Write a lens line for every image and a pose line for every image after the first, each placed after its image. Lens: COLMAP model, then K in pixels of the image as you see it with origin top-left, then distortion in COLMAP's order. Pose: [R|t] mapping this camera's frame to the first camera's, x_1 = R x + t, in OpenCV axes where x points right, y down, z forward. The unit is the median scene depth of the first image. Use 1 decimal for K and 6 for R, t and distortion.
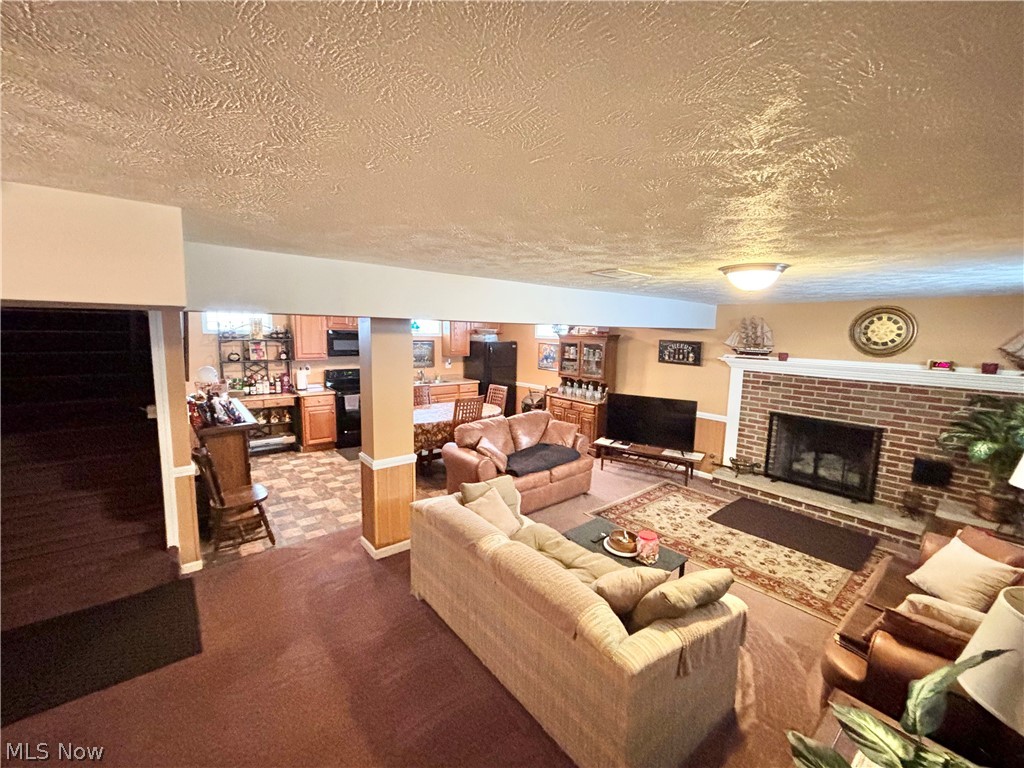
lens RADIAL K [[415.5, 0, 515.1], [0, 415.5, 384.2], [0, 0, 1]] dist [0.002944, 0.000168]
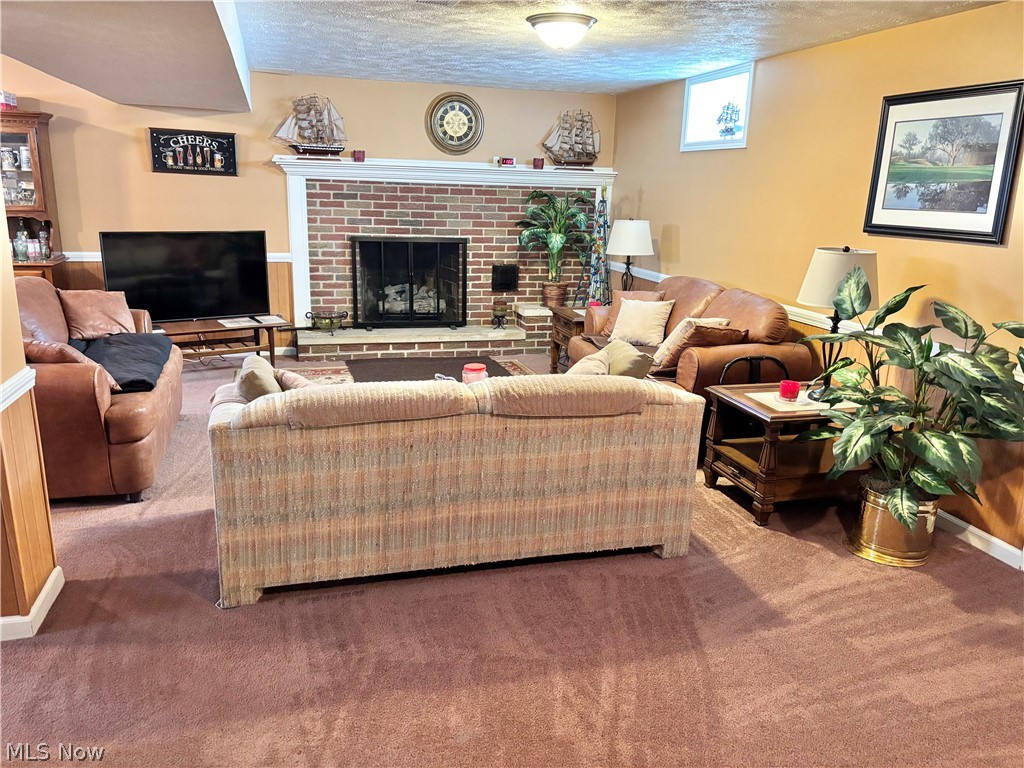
lens RADIAL K [[779.8, 0, 510.5], [0, 779.8, 383.7], [0, 0, 1]] dist [0.029605, -0.006280]
pose [[0.418163, -0.240812, 0.875870, -0.471816], [0.093976, 0.970515, 0.221967, 0.035908], [-0.903498, -0.010508, 0.428464, 0.153579]]
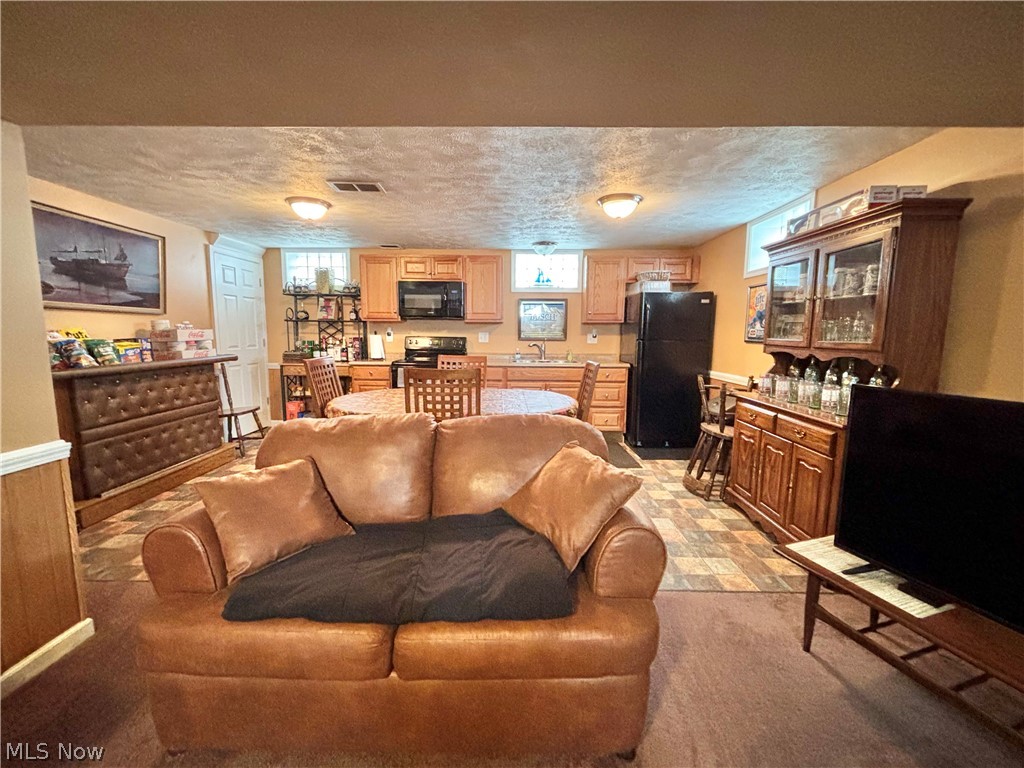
lens RADIAL K [[415.5, 0, 515.0], [0, 415.5, 385.9], [0, 0, 1]] dist [0.002944, 0.000168]
pose [[0.759452, 0.068685, -0.646928, 0.251577], [-0.075136, 0.997017, 0.017649, 0.036493], [0.646210, 0.035204, 0.762347, 0.699362]]
